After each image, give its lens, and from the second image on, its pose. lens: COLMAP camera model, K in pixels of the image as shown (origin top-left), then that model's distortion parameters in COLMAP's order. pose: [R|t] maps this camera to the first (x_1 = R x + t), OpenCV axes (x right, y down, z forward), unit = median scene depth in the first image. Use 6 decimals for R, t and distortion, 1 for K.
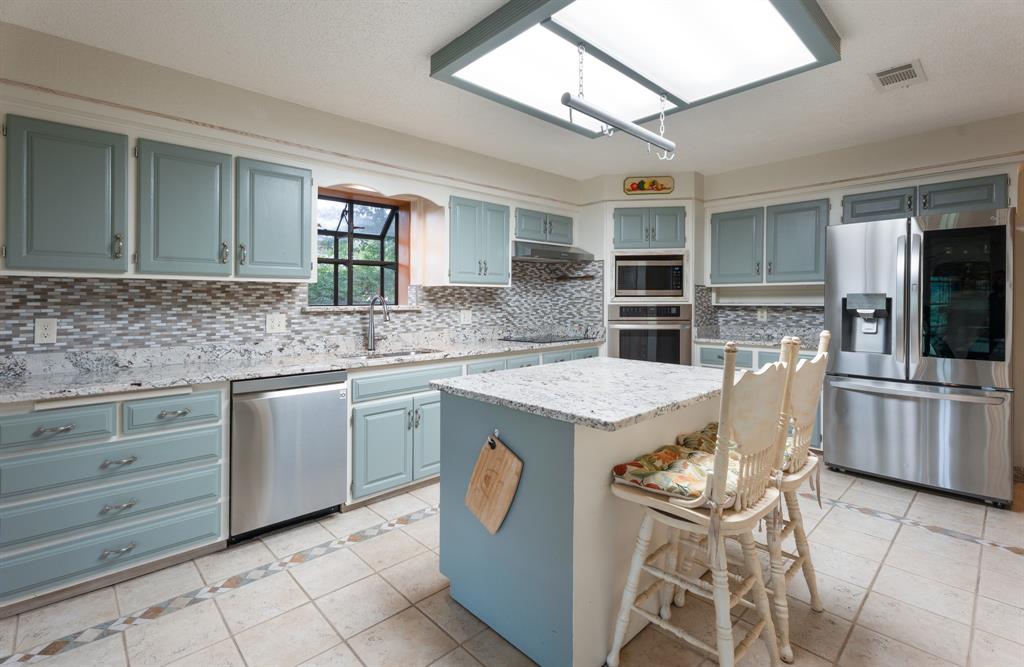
lens RADIAL K [[473.4, 0, 472.5], [0, 473.4, 299.4], [0, 0, 1]] dist [-0.003115, 0.001680]
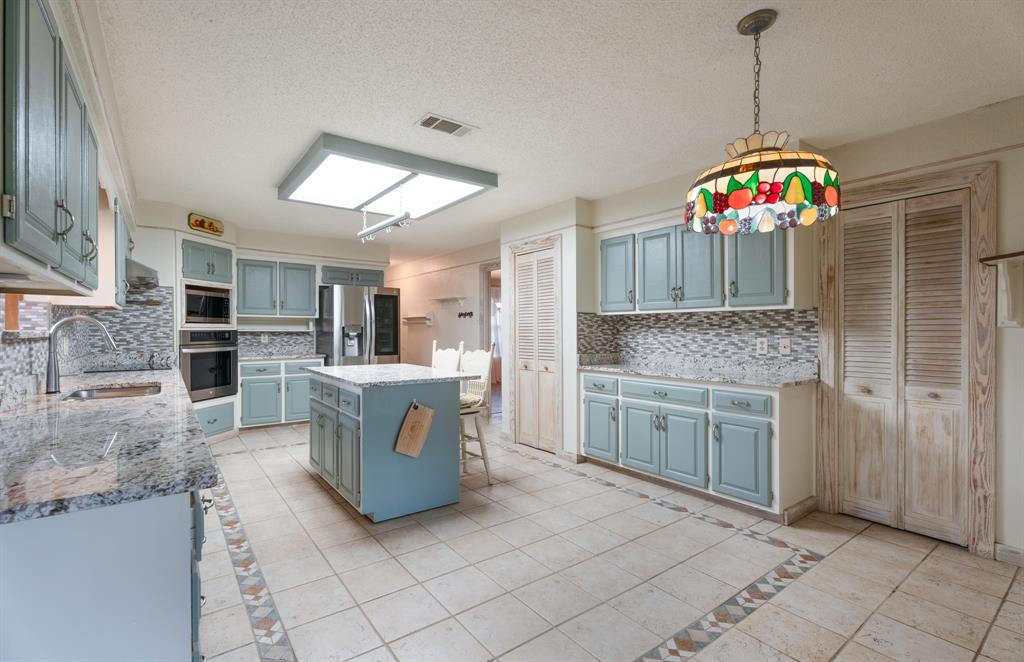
lens RADIAL K [[459.7, 0, 473.0], [0, 459.7, 335.1], [0, 0, 1]] dist [-0.002244, 0.000662]
pose [[0.126249, -0.007955, 0.991967, -0.838073], [-0.006669, 0.999938, 0.008868, 0.011107], [-0.991976, -0.007735, 0.126188, 0.300353]]
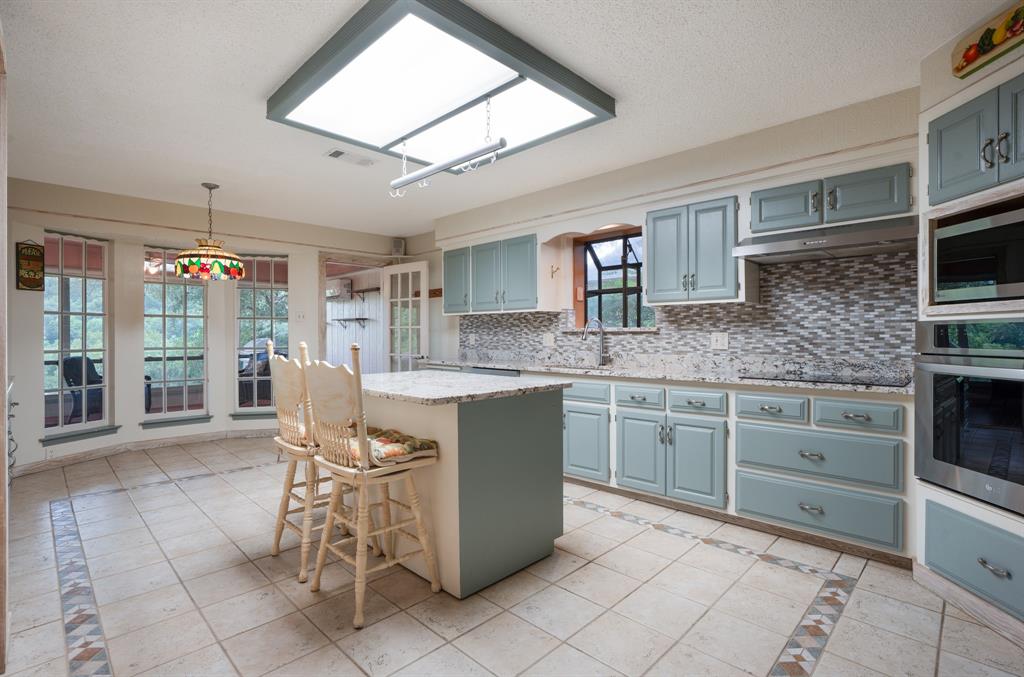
lens RADIAL K [[482.2, 0, 512.9], [0, 482.2, 336.1], [0, 0, 1]] dist [-0.004630, 0.001995]
pose [[0.085577, 0.008297, -0.996297, 0.989969], [0.007986, 0.999927, 0.009013, 0.022944], [0.996300, -0.008728, 0.085505, 0.699742]]
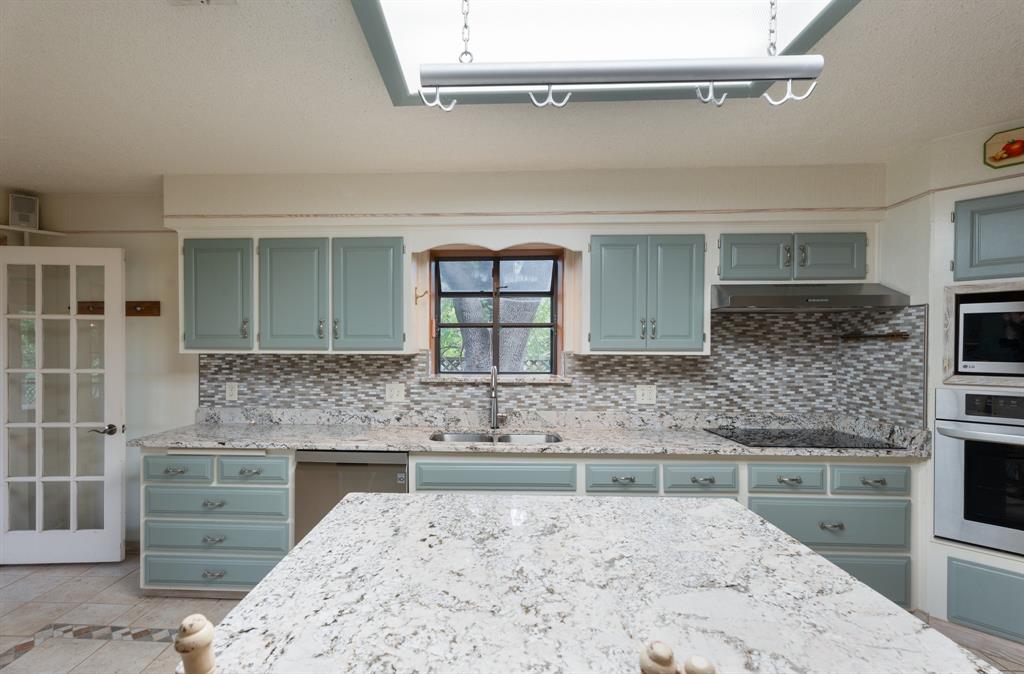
lens RADIAL K [[482.2, 0, 457.9], [0, 482.2, 350.1], [0, 0, 1]] dist [-0.004630, 0.001995]
pose [[0.714797, 0.010149, -0.699258, 0.369099], [-0.001989, 0.999920, 0.012480, -0.049159], [0.699329, -0.007530, 0.714760, 0.328415]]
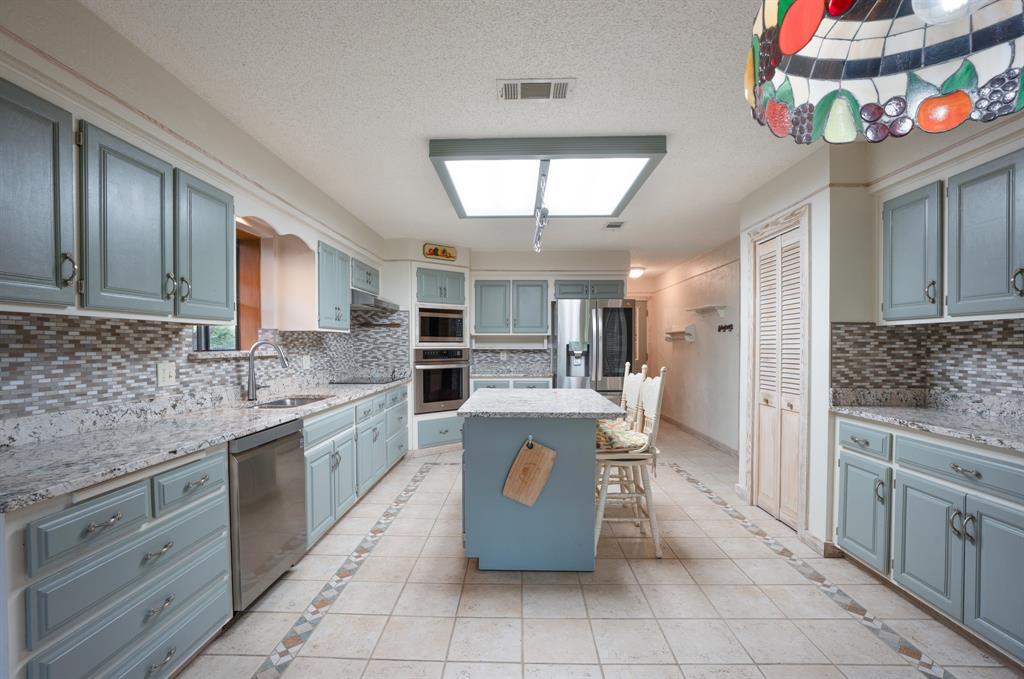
lens RADIAL K [[470.8, 0, 499.6], [0, 470.8, 360.0], [0, 0, 1]] dist [-0.032535, 0.009963]
pose [[0.690613, -0.021937, 0.722891, -0.546704], [-0.003386, 0.999431, 0.033564, -0.001679], [-0.723216, -0.025628, 0.690146, 0.042844]]
